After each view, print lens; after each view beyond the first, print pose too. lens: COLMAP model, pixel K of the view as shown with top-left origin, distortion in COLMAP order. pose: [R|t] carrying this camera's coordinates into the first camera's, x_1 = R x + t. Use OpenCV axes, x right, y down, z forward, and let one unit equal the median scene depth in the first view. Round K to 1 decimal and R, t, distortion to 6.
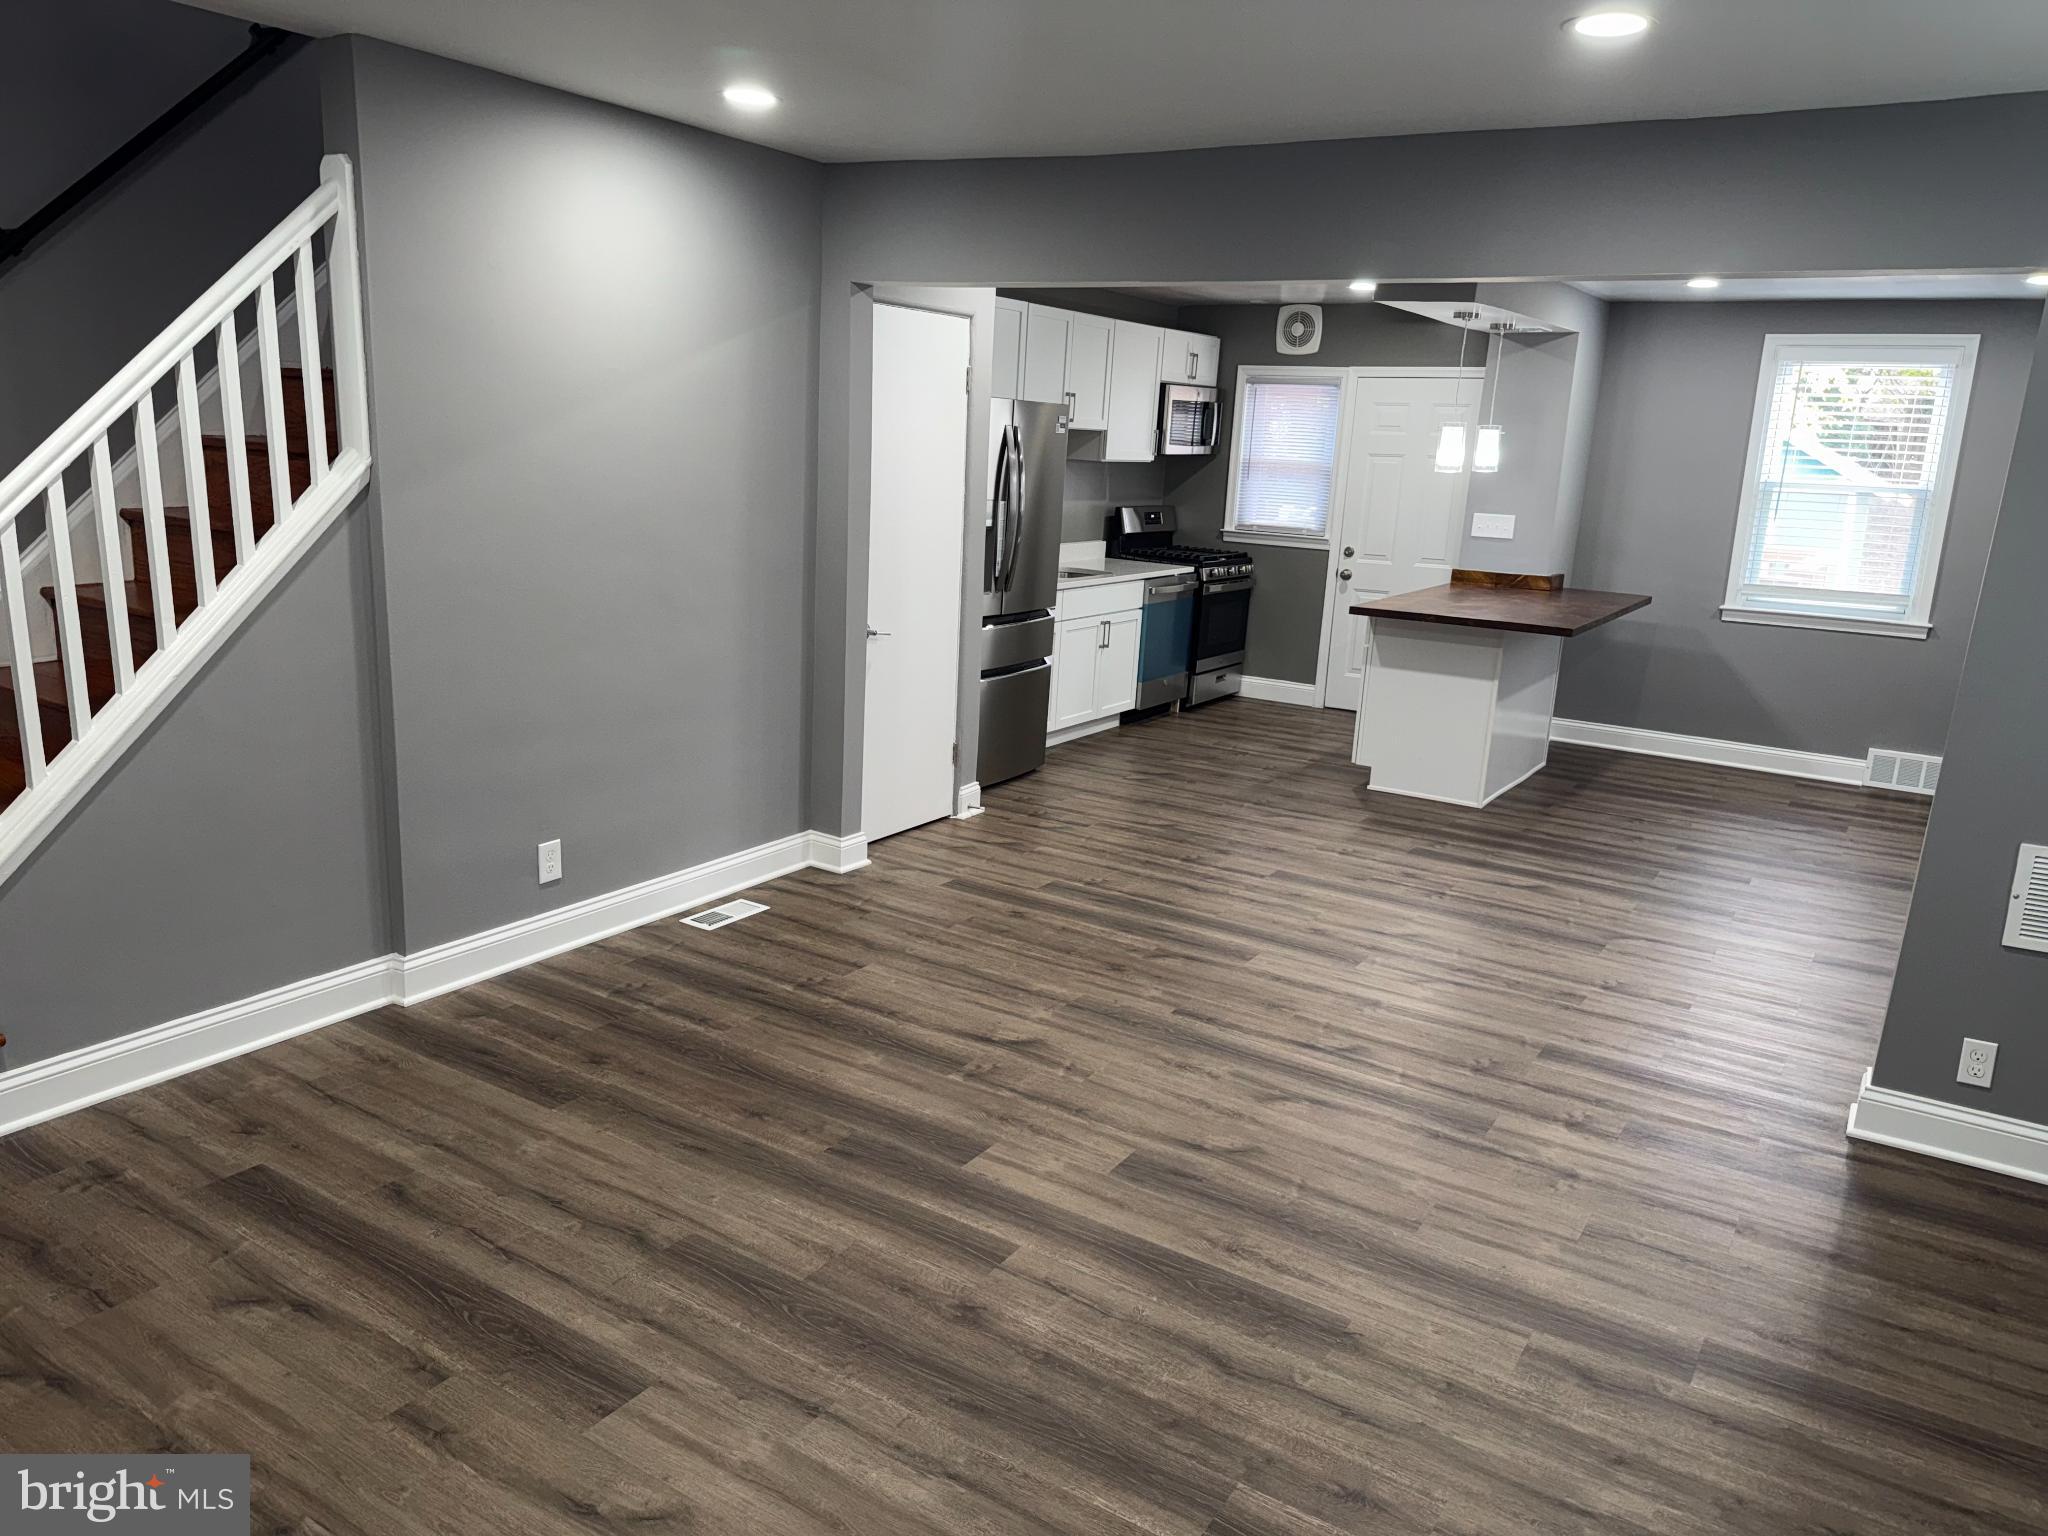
lens RADIAL K [[1433.9, 0, 1015.1], [0, 1433.9, 776.0], [0, 0, 1]] dist [0.065168, -0.069785]
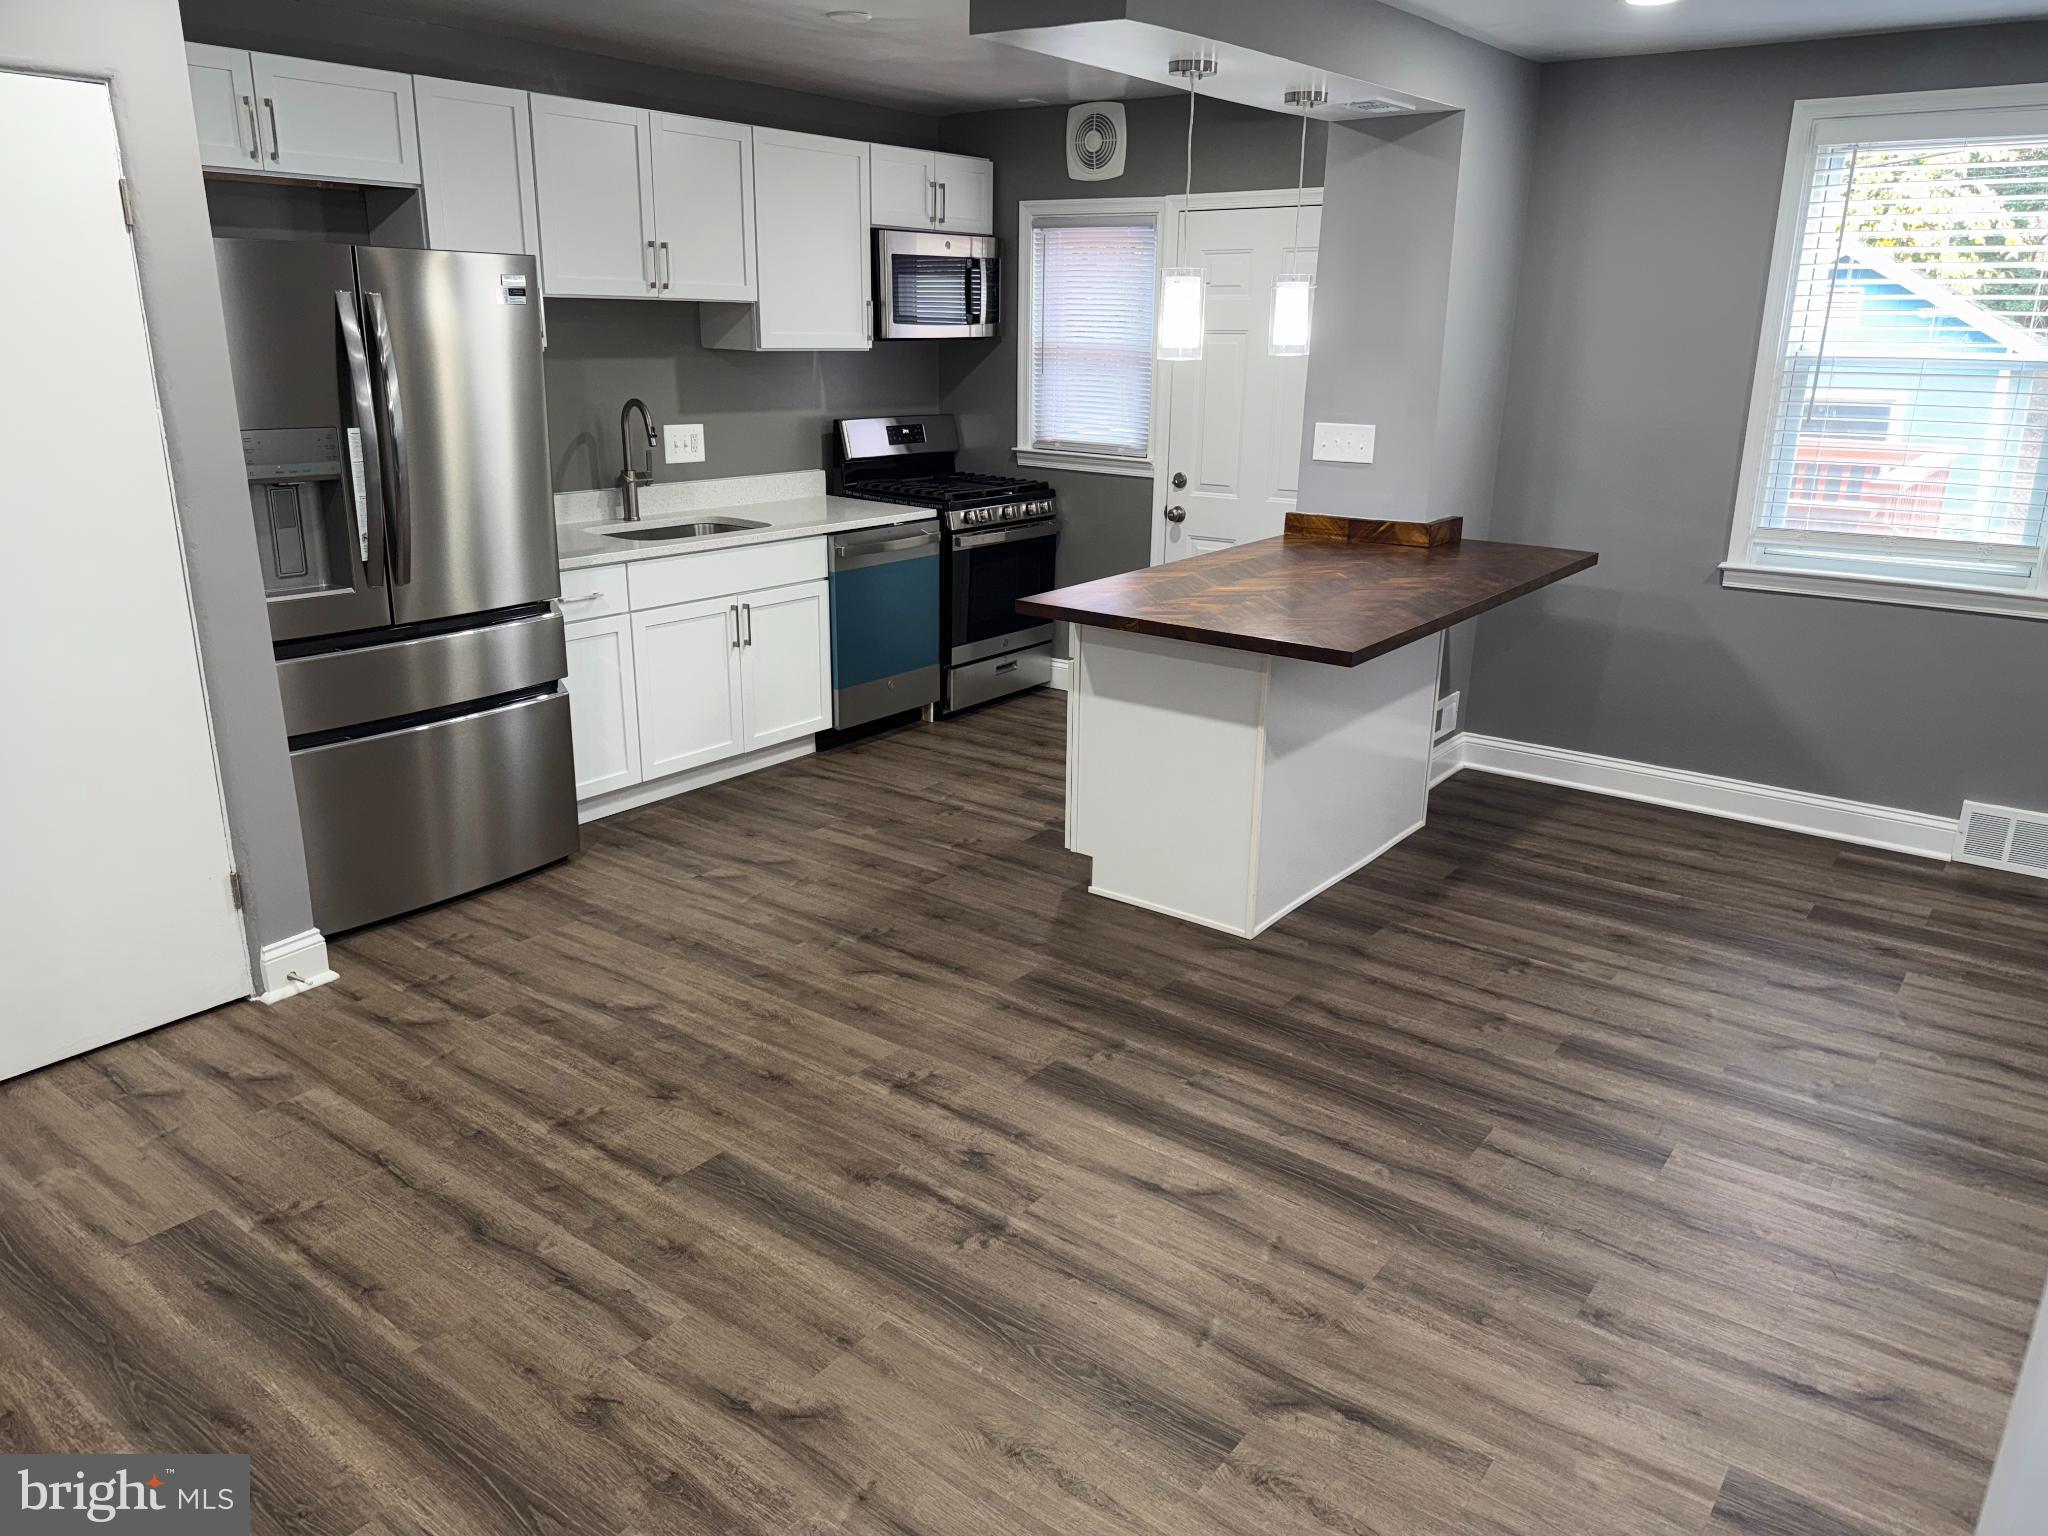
lens RADIAL K [[1433.9, 0, 1032.0], [0, 1433.9, 764.1], [0, 0, 1]] dist [0.065168, -0.069785]
pose [[0.996958, -0.009020, -0.077414, 0.245518], [0.013922, 0.997915, 0.063027, -0.076294], [0.076685, -0.063913, 0.995005, 0.365664]]
